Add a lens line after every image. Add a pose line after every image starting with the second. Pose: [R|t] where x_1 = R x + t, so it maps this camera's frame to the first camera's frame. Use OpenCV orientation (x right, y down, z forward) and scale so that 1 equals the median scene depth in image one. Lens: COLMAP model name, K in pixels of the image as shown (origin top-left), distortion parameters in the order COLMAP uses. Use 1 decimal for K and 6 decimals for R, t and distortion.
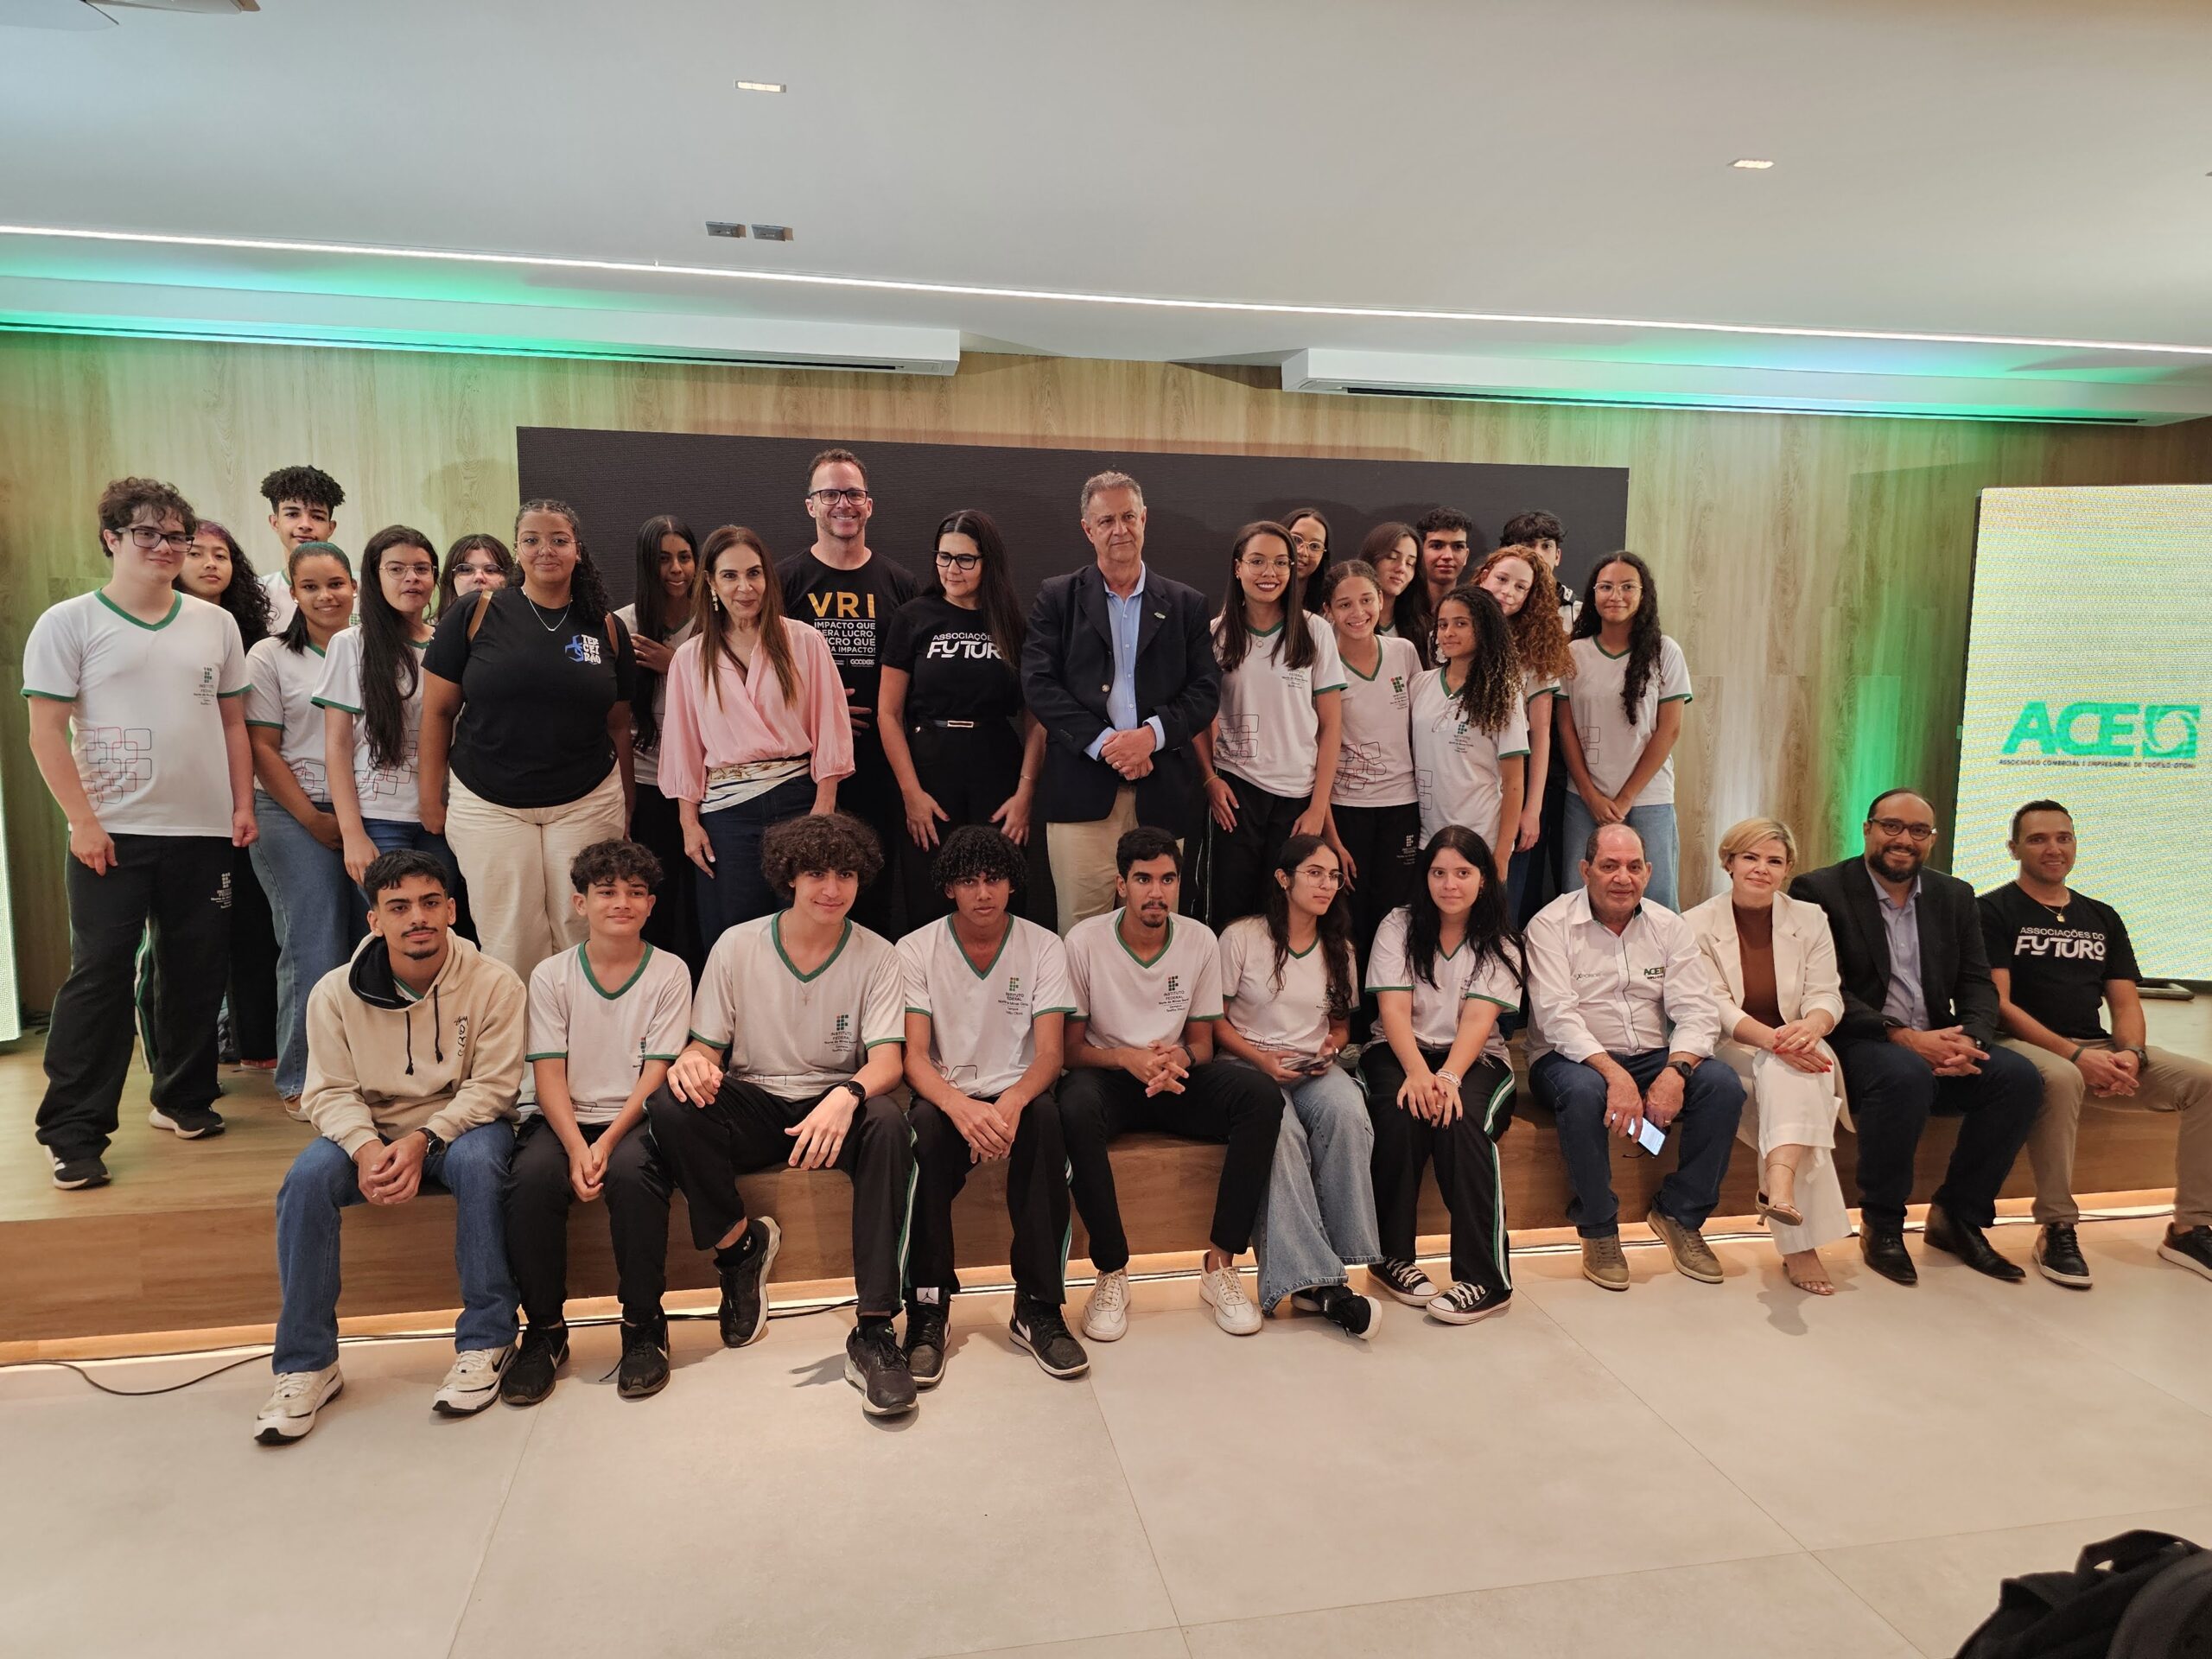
lens RADIAL K [[1448.6, 0, 1106.0], [0, 1448.6, 829.5], [0, 0, 1]] dist [0.021480, -0.004281]
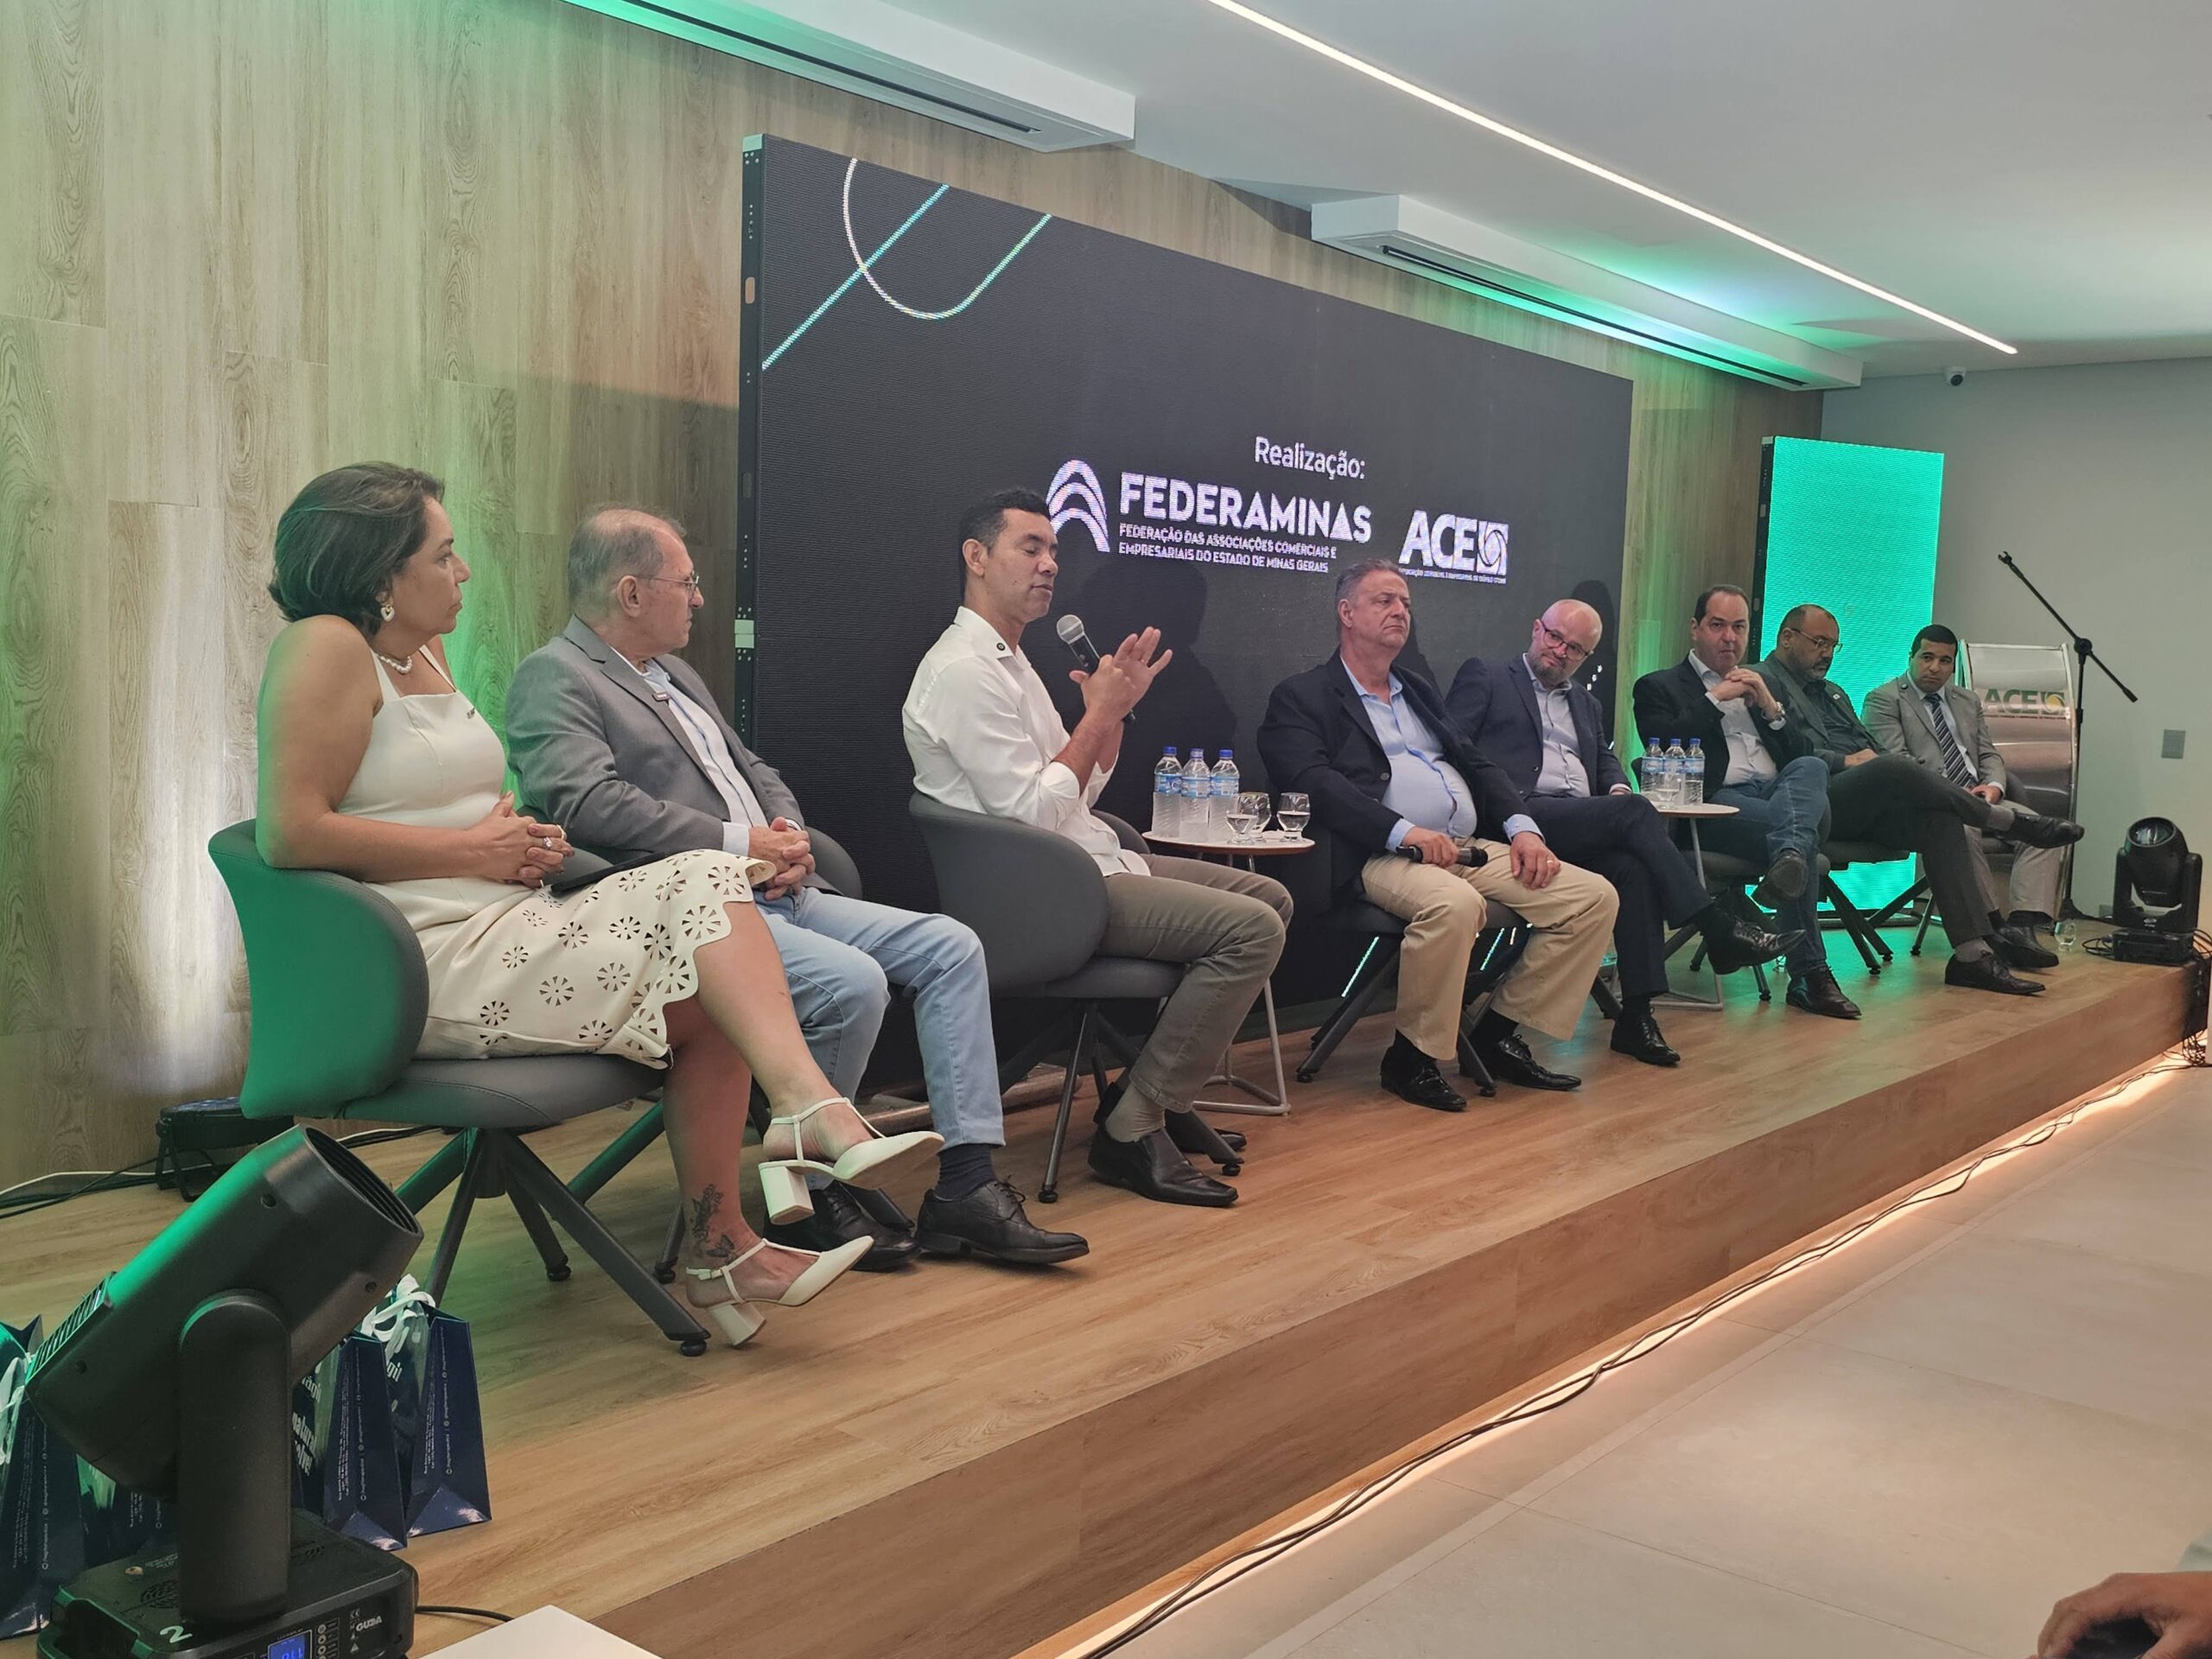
lens RADIAL K [[2056.6, 0, 1106.0], [0, 2056.6, 829.5], [0, 0, 1]] dist [0.005504, -0.001950]
pose [[0.760445, -0.040870, 0.648115, -0.719552], [0.053775, 0.998553, -0.000126, 0.018168], [-0.647172, 0.034948, 0.761543, 0.219787]]
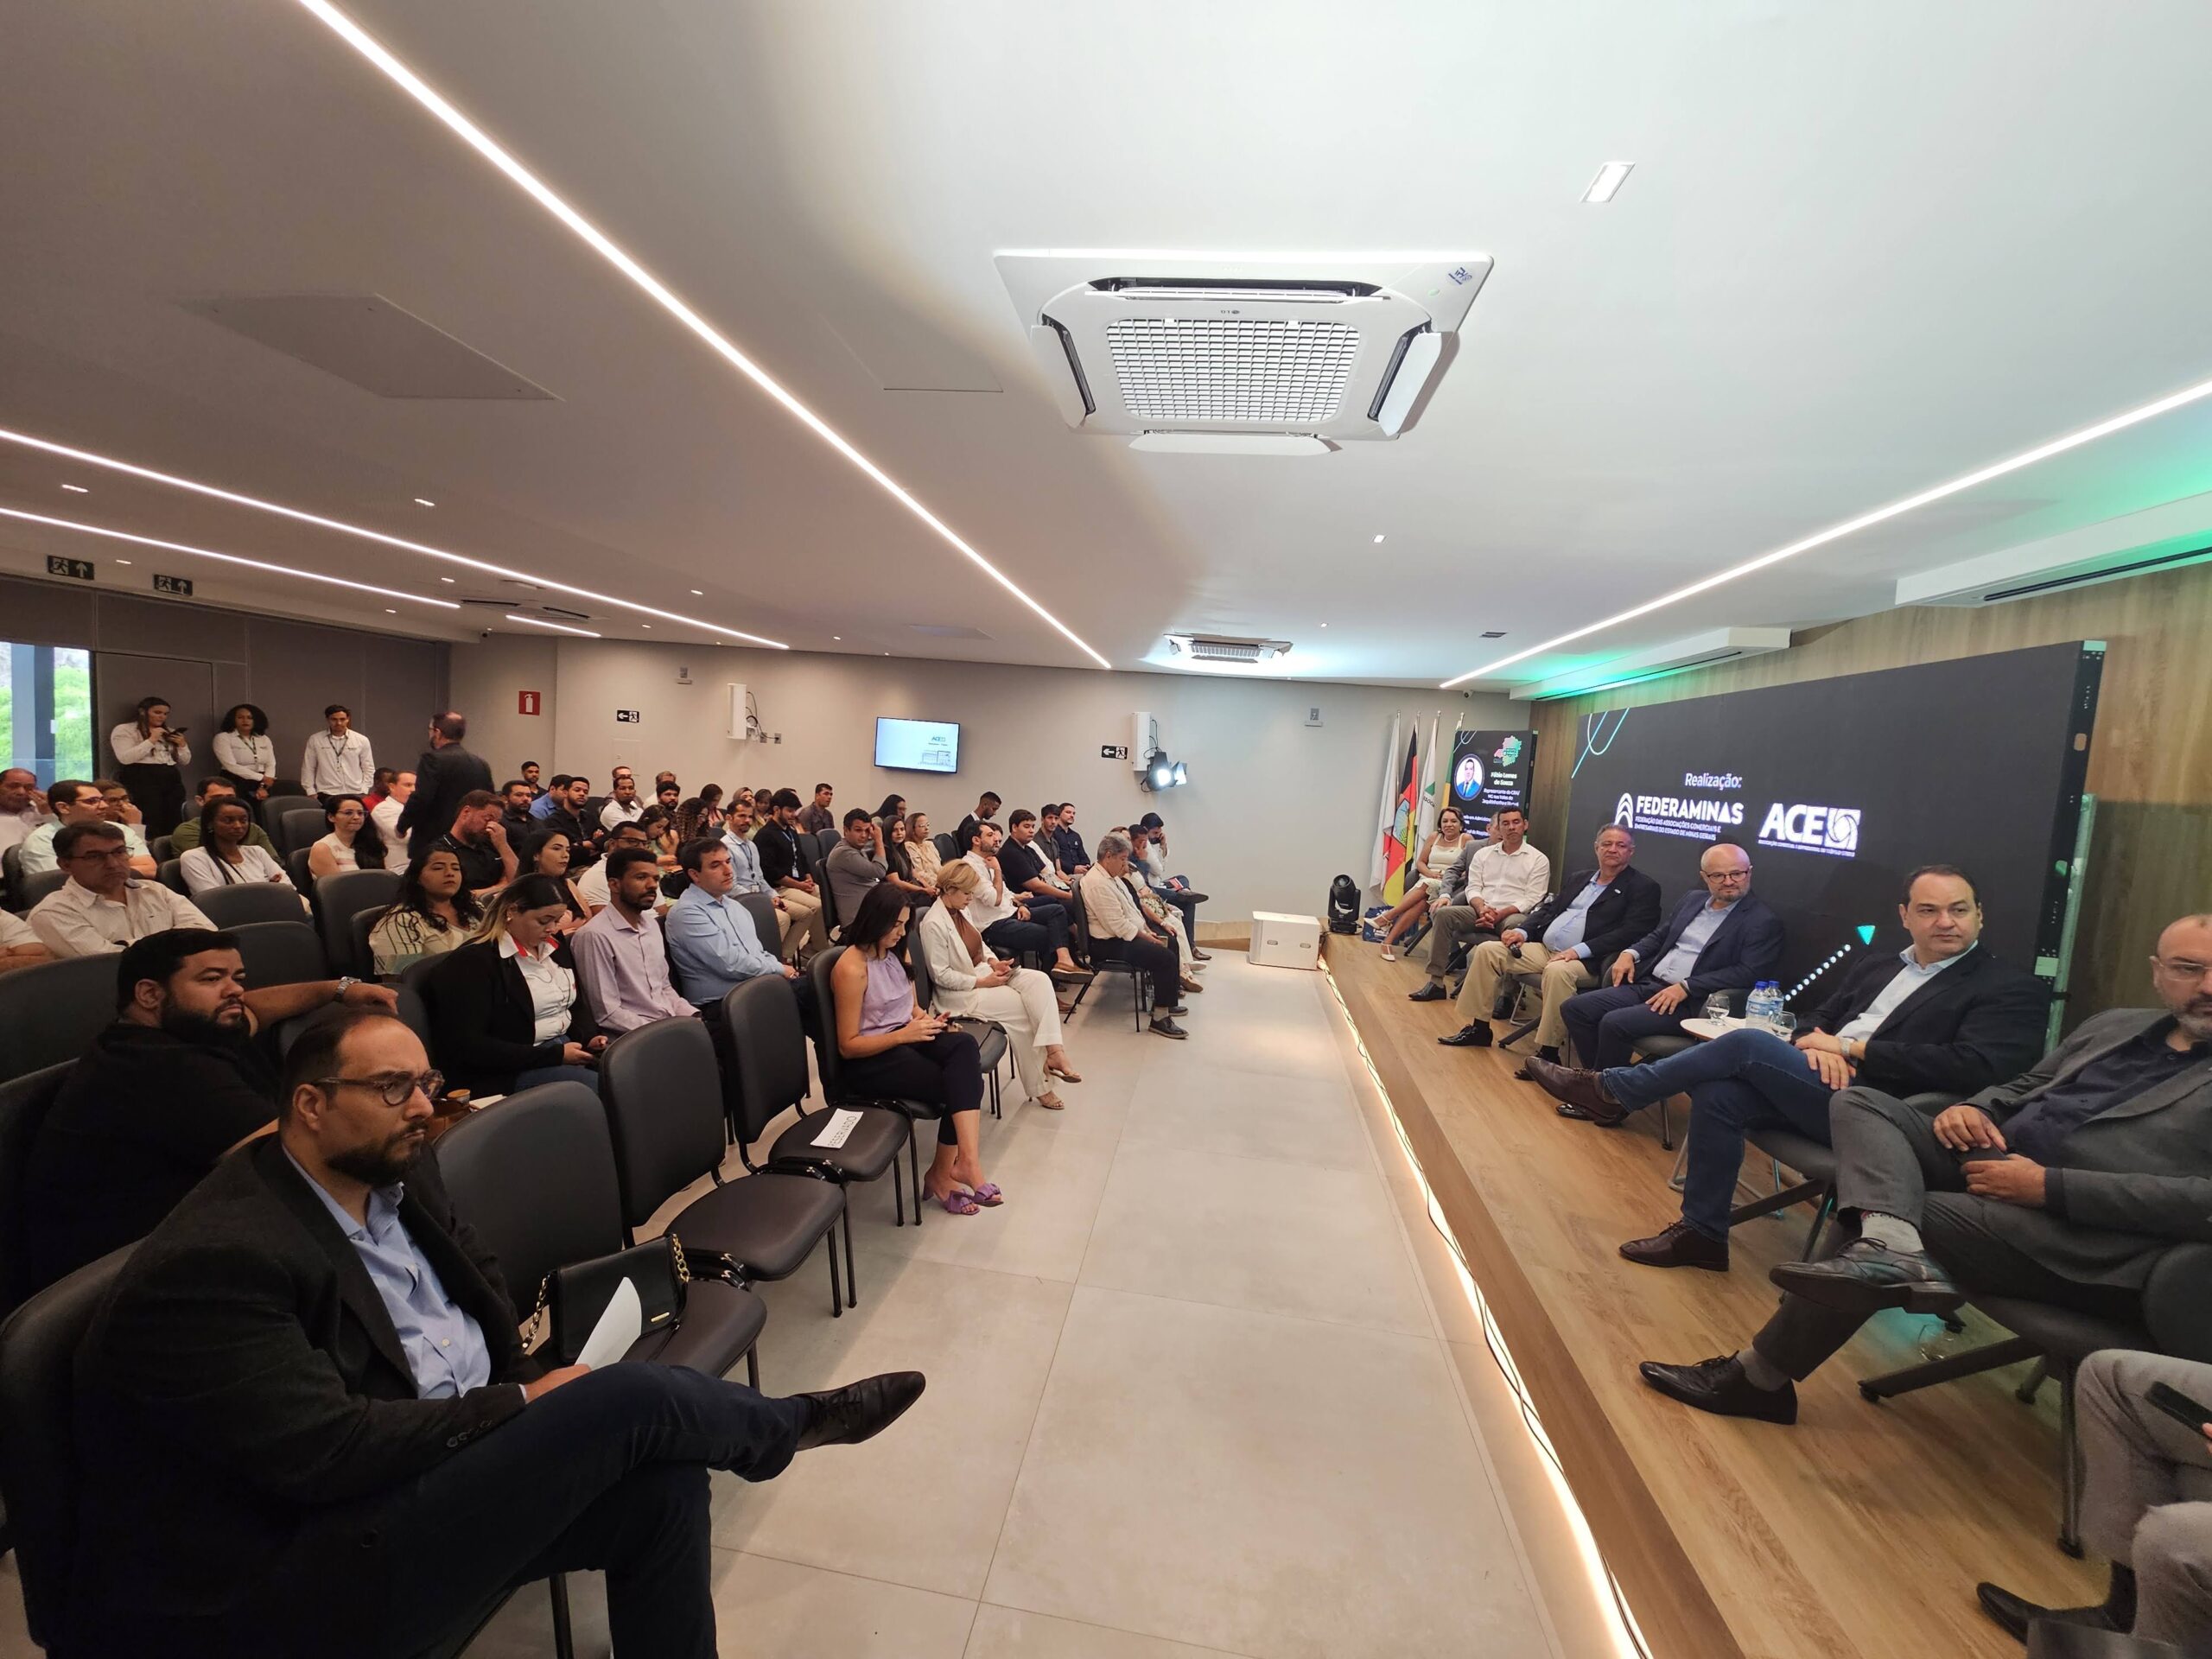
lens RADIAL K [[870.9, 0, 1106.0], [0, 870.9, 829.5], [0, 0, 1]] dist [-0.000090, -0.000050]
pose [[-0.329784, 0.043365, -0.943060, 0.935578], [-0.186688, 0.976222, 0.110174, -0.094676], [0.925413, 0.212392, -0.313847, 0.647264]]
